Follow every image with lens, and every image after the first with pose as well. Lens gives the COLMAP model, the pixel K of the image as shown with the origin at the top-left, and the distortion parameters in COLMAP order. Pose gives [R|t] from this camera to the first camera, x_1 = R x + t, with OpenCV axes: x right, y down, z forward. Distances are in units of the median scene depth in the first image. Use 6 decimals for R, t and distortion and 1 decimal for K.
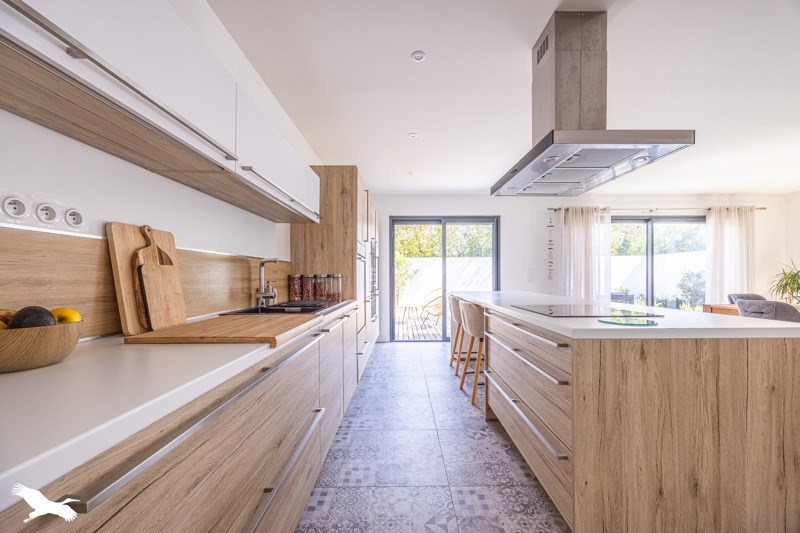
lens RADIAL K [[306.6, 0, 400.9], [0, 306.6, 275.3], [0, 0, 1]] dist [-0.001782, -0.000263]
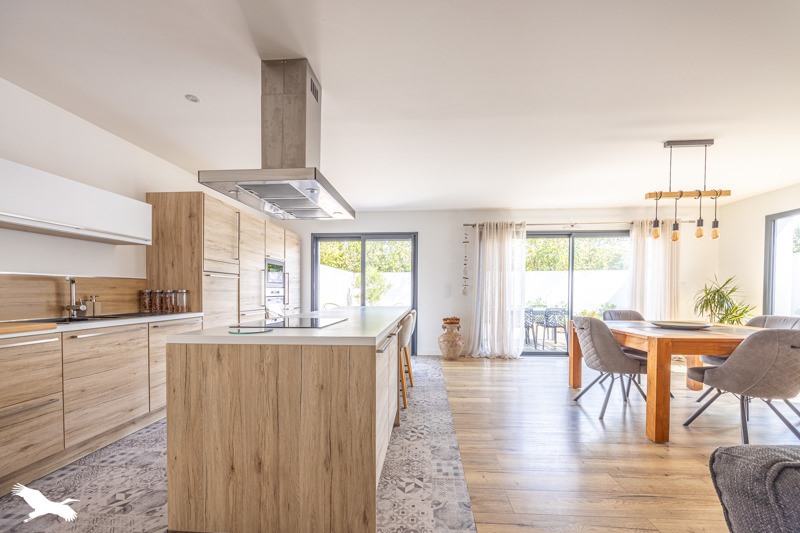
lens RADIAL K [[313.3, 0, 401.0], [0, 313.3, 294.1], [0, 0, 1]] dist [-0.002467, -0.000191]
pose [[0.997500, 0.003308, -0.070595, 1.052221], [-0.002360, 0.999906, 0.013497, -0.008134], [0.070633, -0.013297, 0.997414, -0.132420]]
